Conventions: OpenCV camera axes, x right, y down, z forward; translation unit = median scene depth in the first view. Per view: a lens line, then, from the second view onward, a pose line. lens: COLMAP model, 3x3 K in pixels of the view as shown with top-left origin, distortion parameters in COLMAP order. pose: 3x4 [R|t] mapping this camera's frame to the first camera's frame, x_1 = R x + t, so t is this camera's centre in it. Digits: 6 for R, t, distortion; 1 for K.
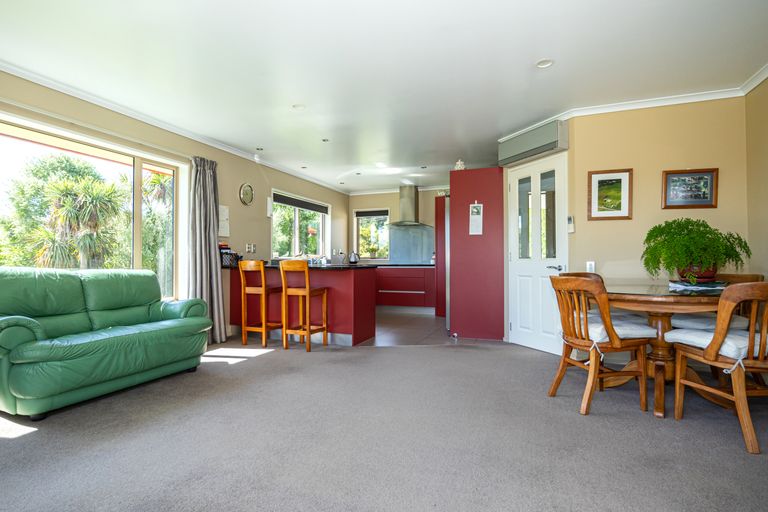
lens RADIAL K [[391.4, 0, 382.7], [0, 391.4, 260.0], [0, 0, 1]] dist [-0.001915, -0.000259]
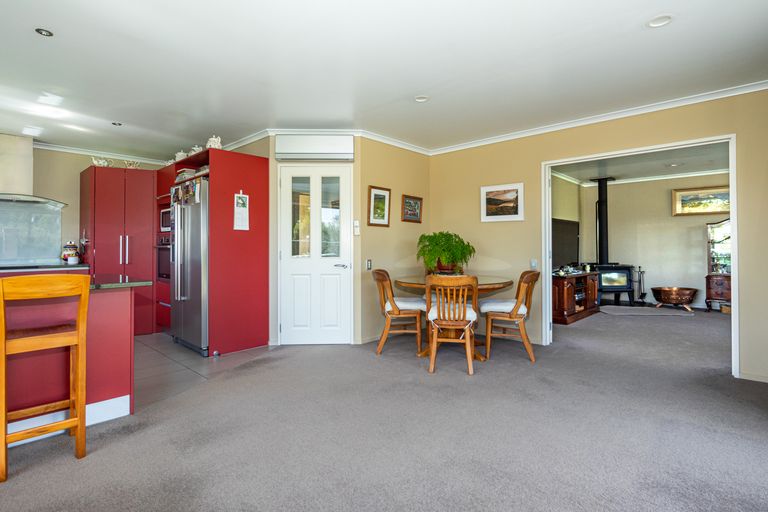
lens RADIAL K [[391.4, 0, 361.0], [0, 391.4, 239.9], [0, 0, 1]] dist [-0.001915, -0.000259]
pose [[0.379465, 0.013291, 0.925111, -0.604184], [-0.000083, 0.999897, -0.014332, -0.039847], [-0.925206, 0.005362, 0.379427, 0.562400]]
